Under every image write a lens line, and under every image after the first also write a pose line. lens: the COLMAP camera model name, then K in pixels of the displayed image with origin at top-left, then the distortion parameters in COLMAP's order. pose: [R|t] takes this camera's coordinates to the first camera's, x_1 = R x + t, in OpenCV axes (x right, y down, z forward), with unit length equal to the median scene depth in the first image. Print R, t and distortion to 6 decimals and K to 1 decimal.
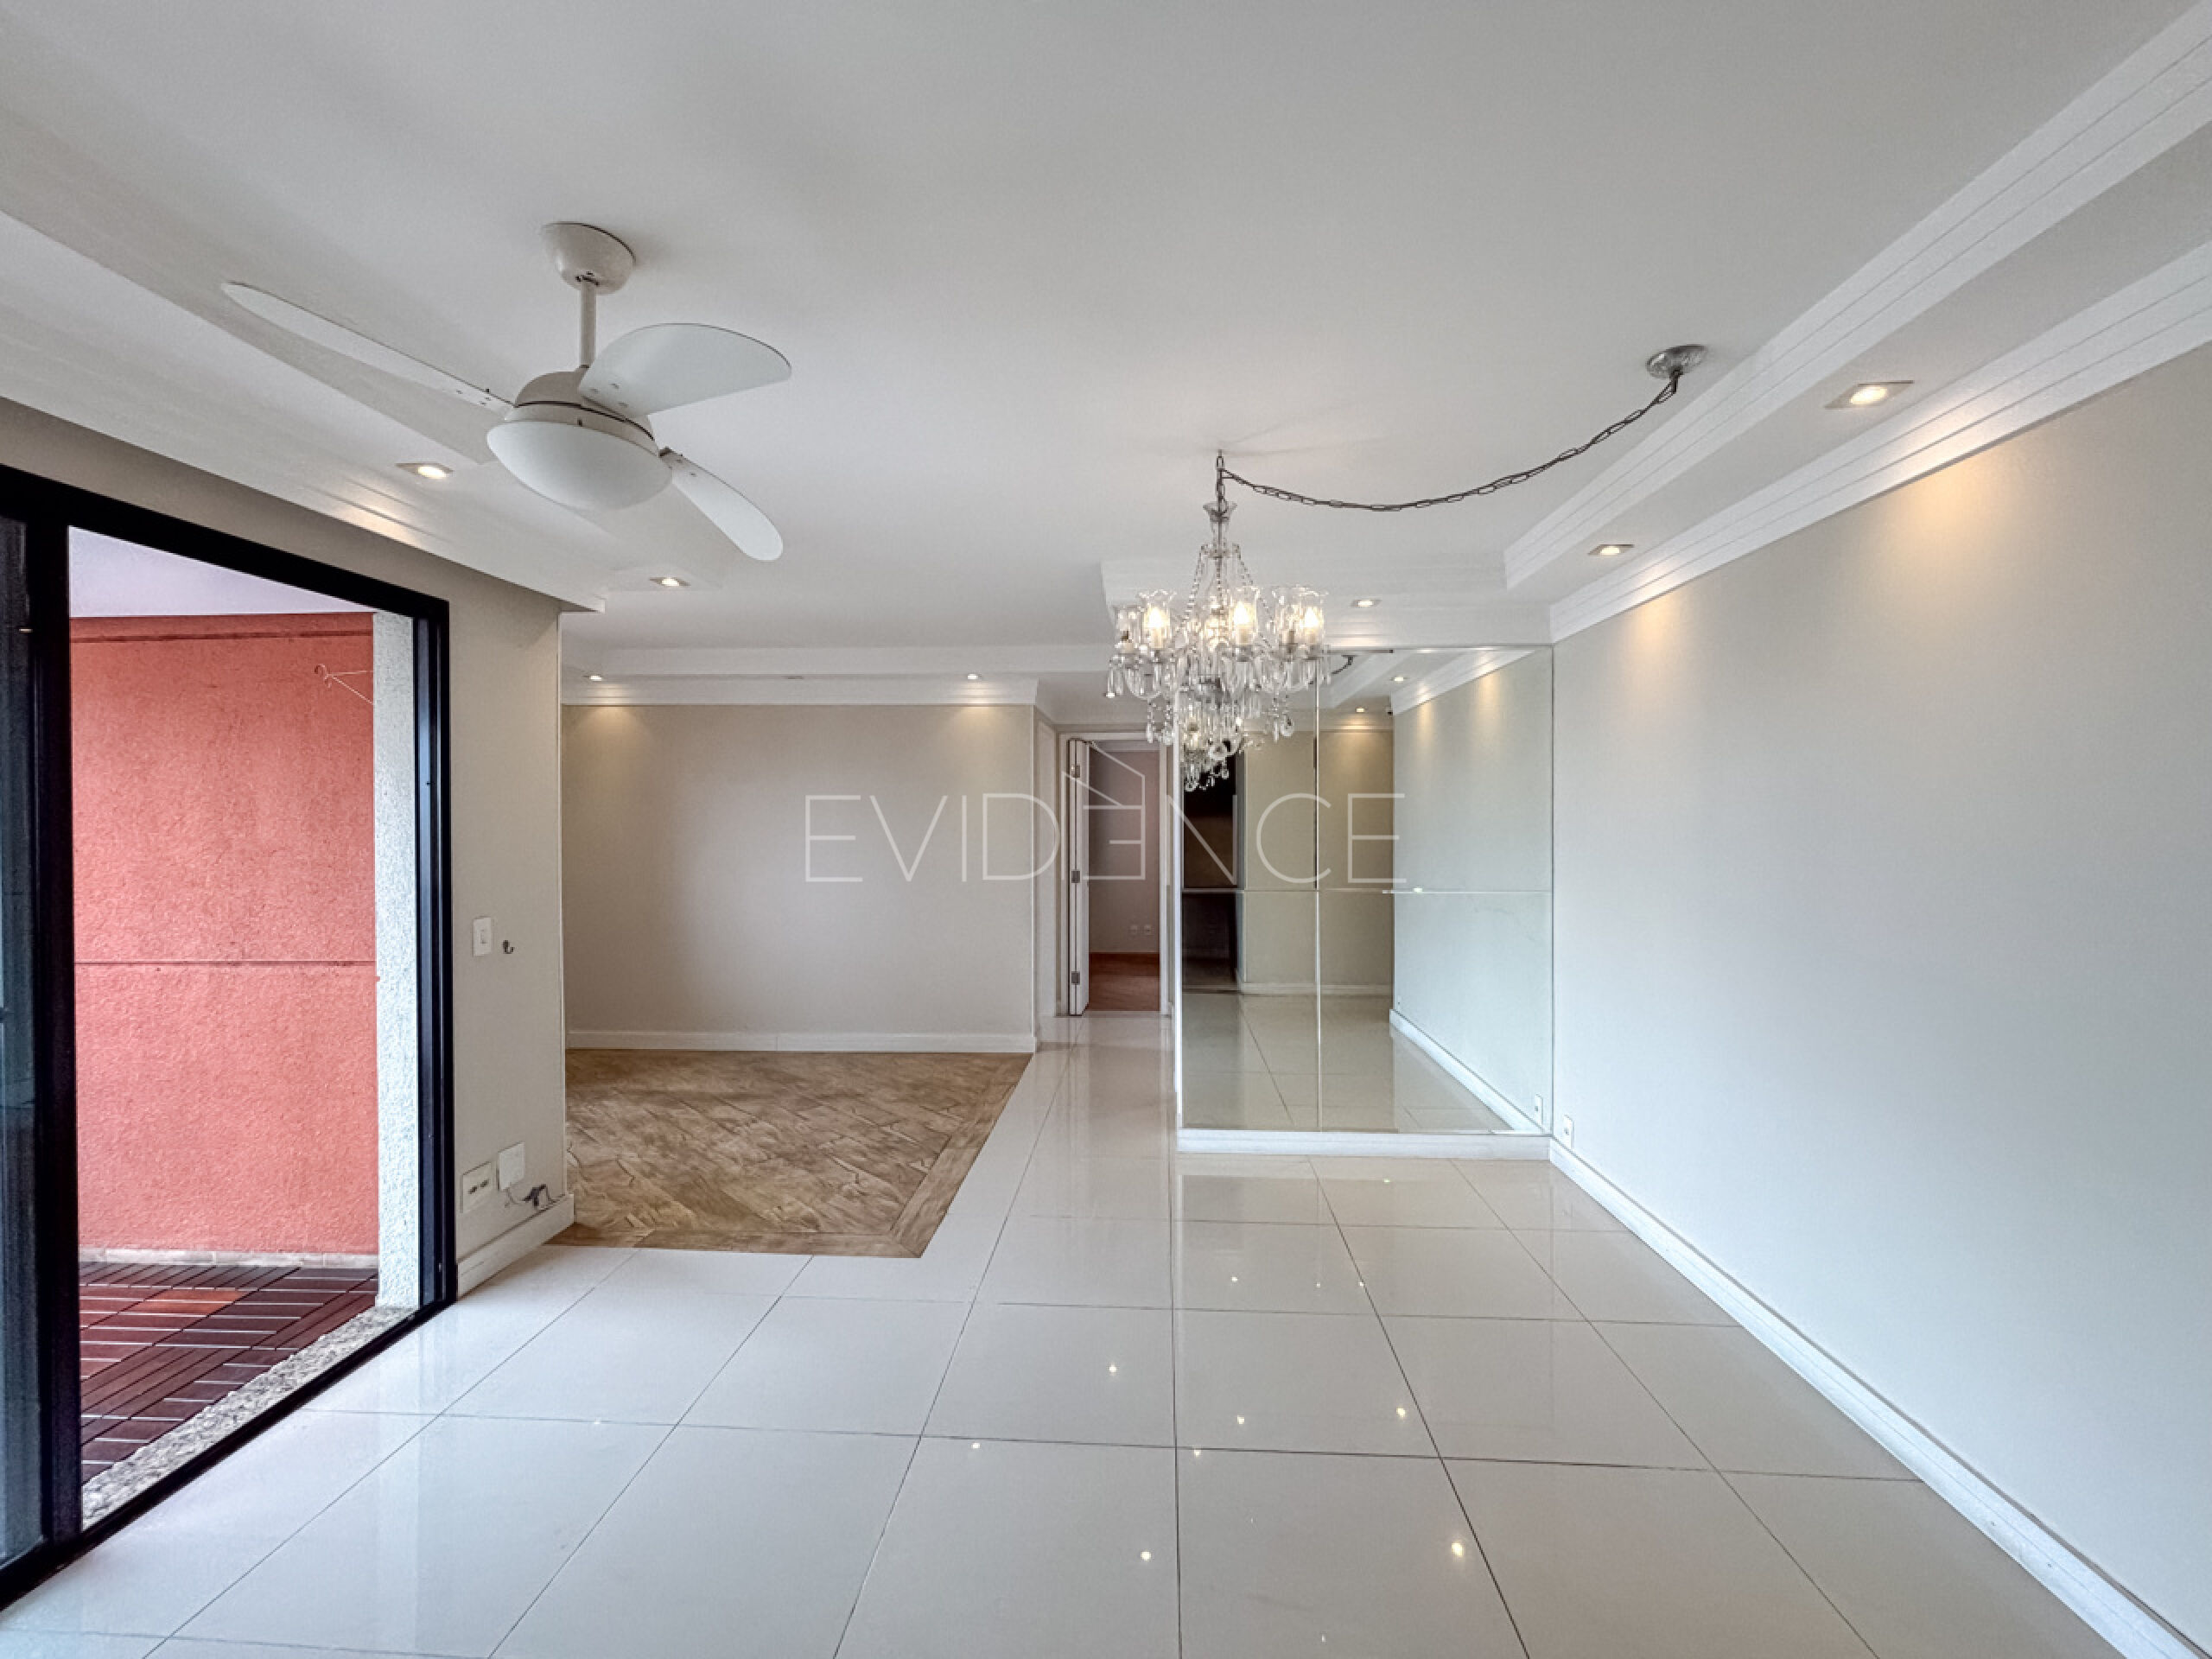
lens RADIAL K [[895.3, 0, 1100.1], [0, 895.3, 832.5], [0, 0, 1]] dist [0.001927, 0.000133]
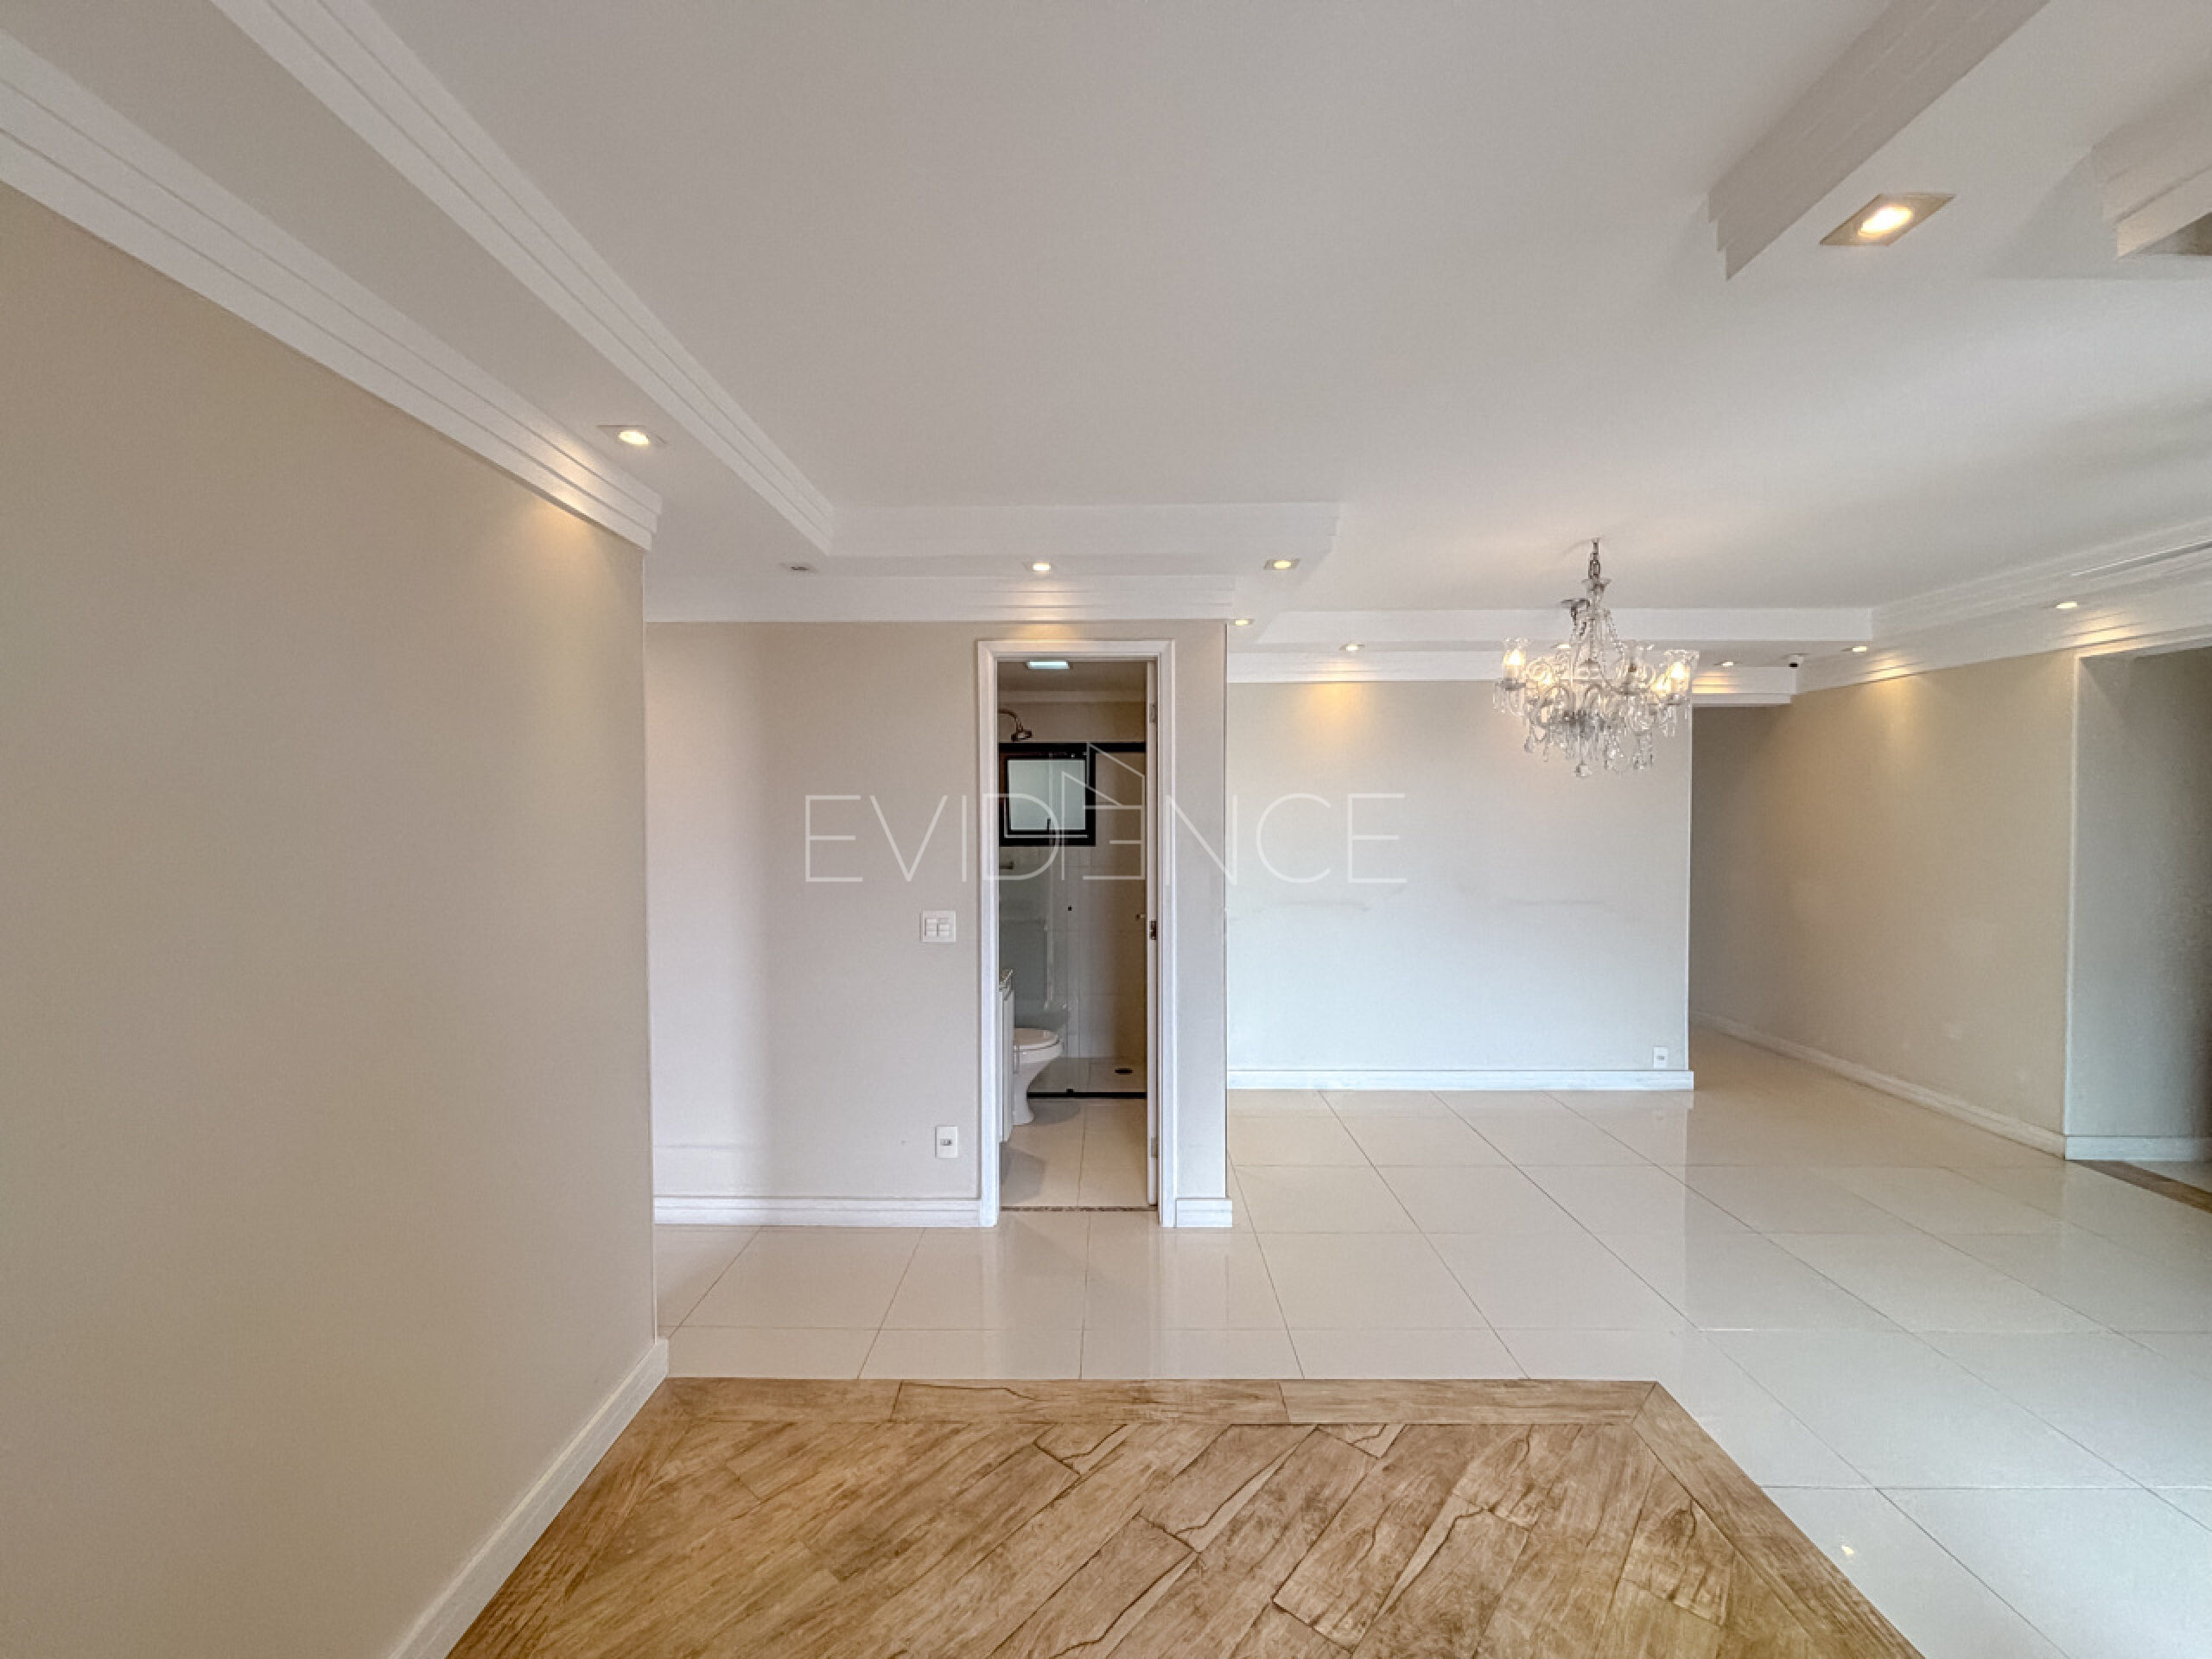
lens RADIAL K [[895.3, 0, 1100.6], [0, 895.3, 825.9], [0, 0, 1]] dist [0.001927, 0.000133]
pose [[-0.056898, -0.016295, 0.998247, -0.729319], [0.013654, 0.999761, 0.017098, -0.029894], [-0.998287, 0.014603, -0.056662, 1.165071]]
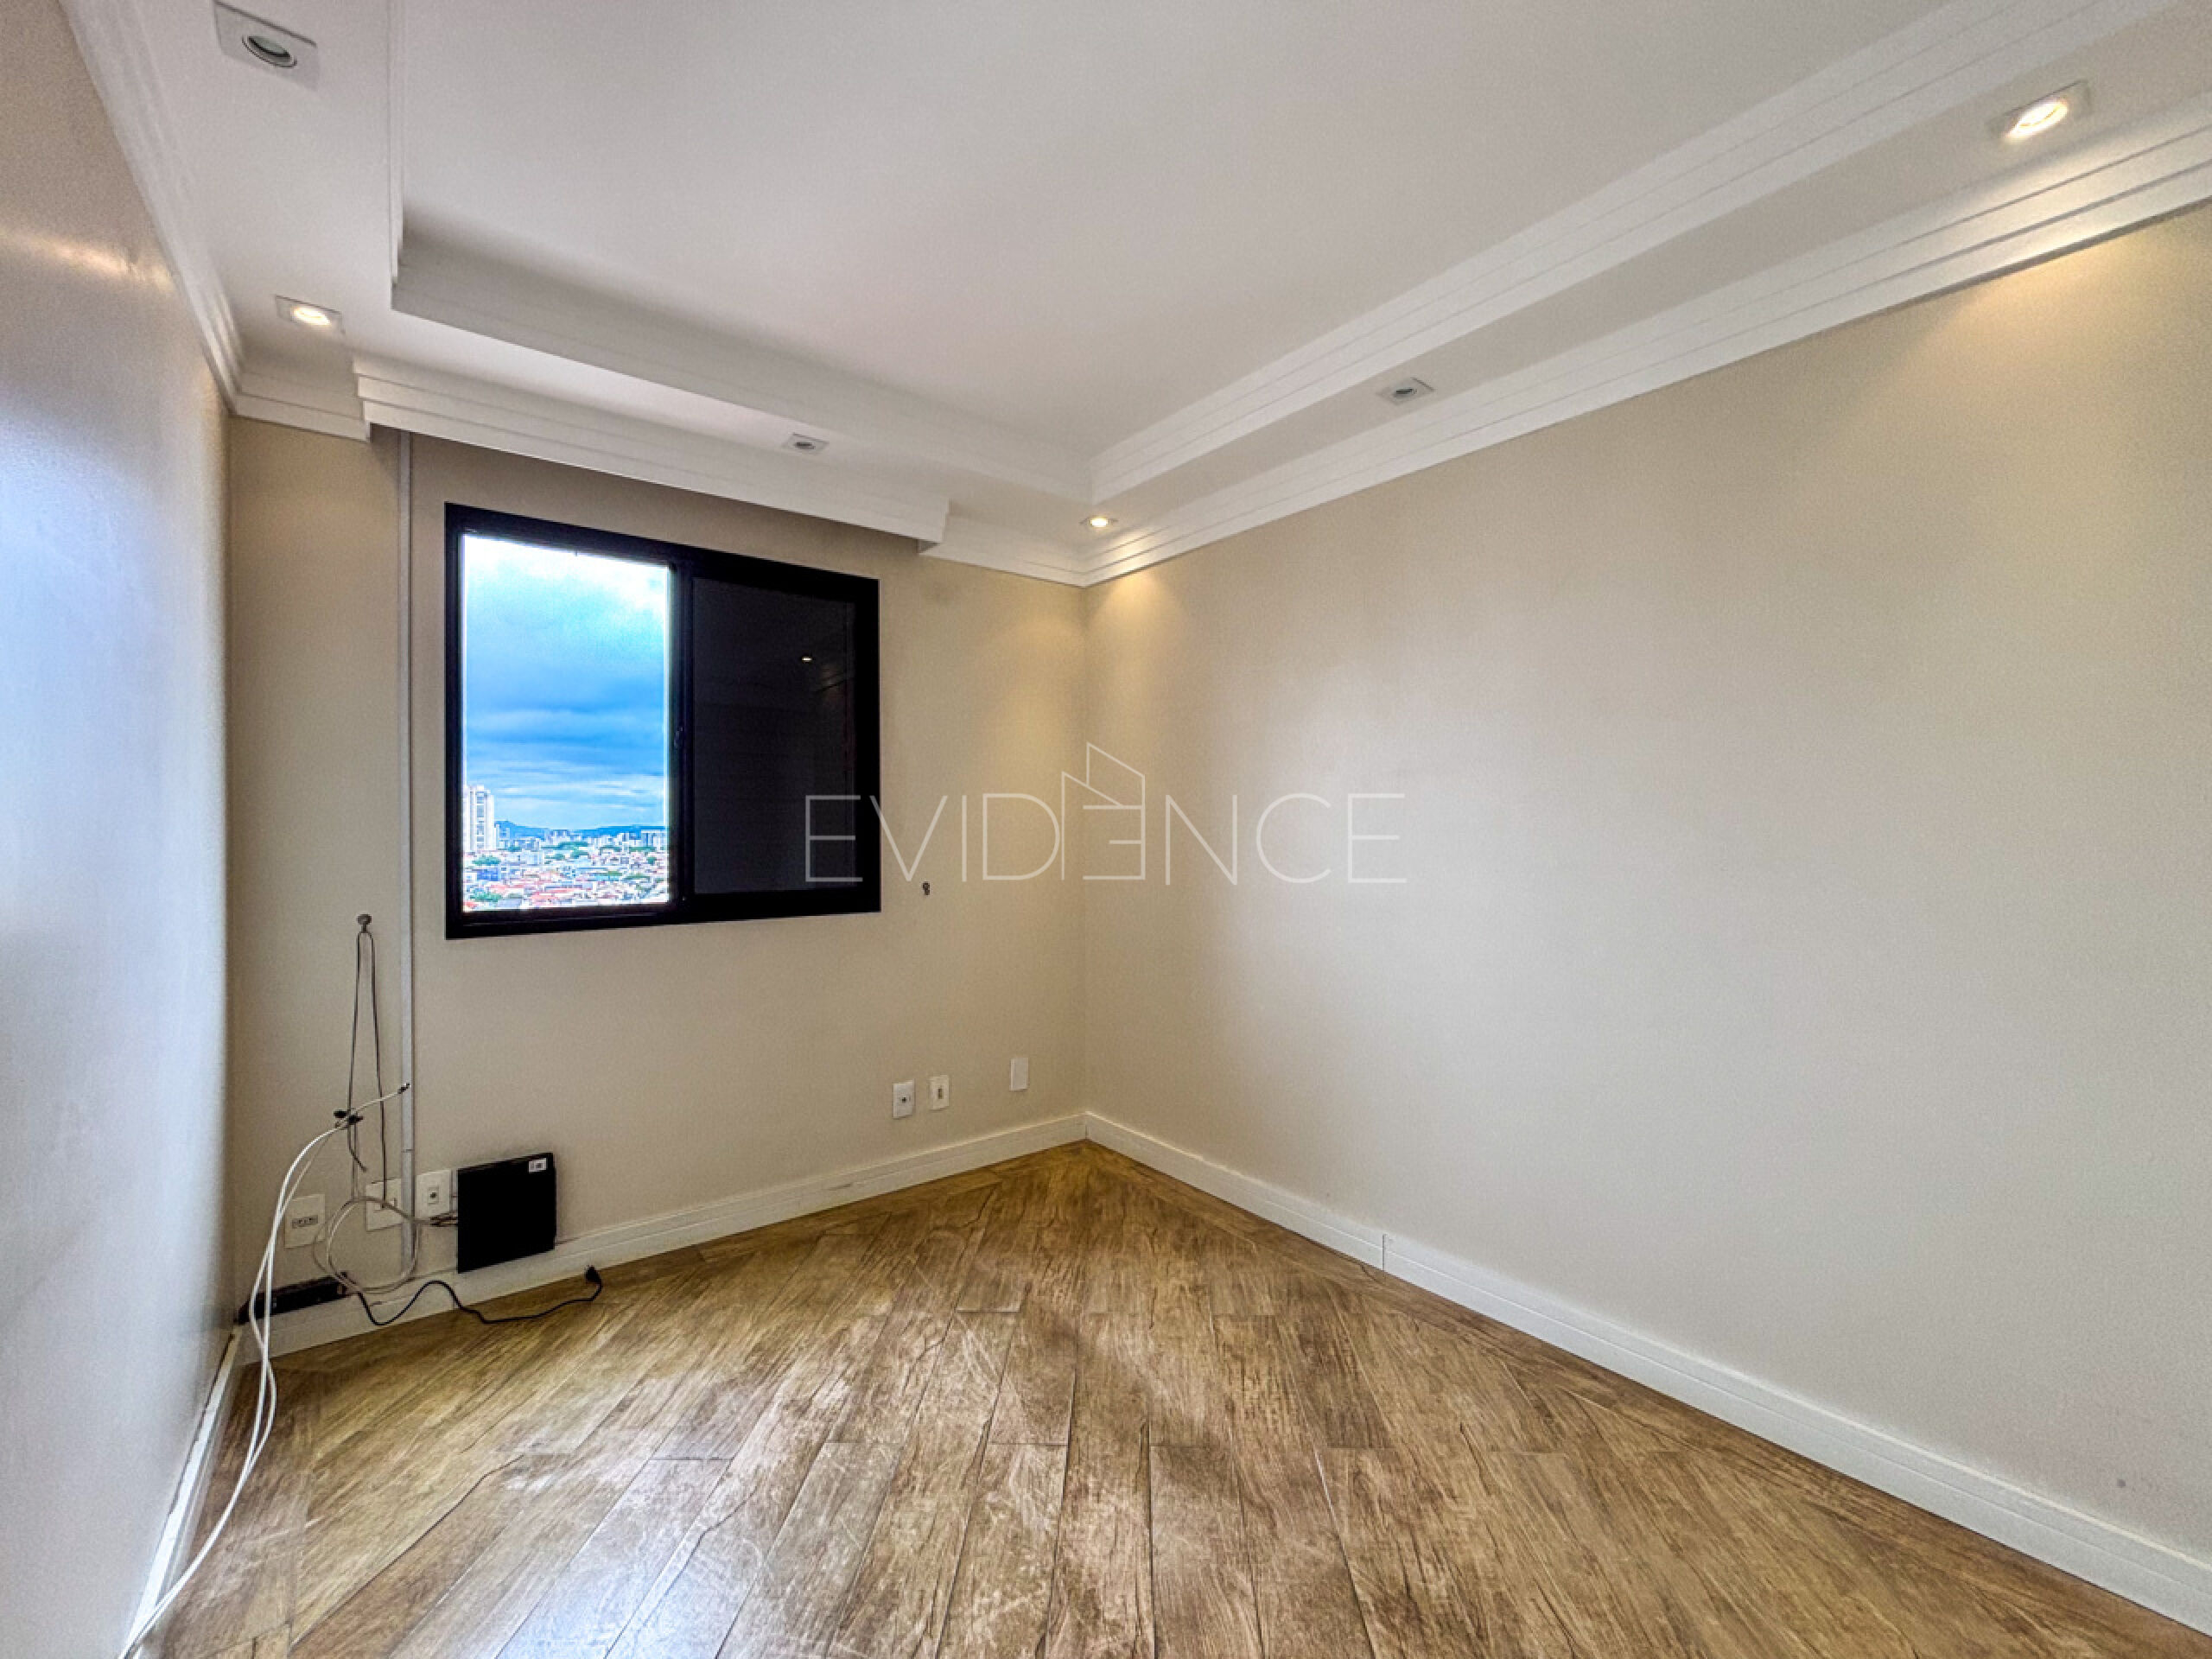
lens RADIAL K [[895.3, 0, 1100.2], [0, 895.3, 833.2], [0, 0, 1]] dist [0.001927, 0.000133]
pose [[0.669584, 0.003557, -0.742728, -0.186591], [-0.006326, 0.999980, -0.000914, 0.043154], [0.742710, 0.005311, 0.669593, 0.876442]]
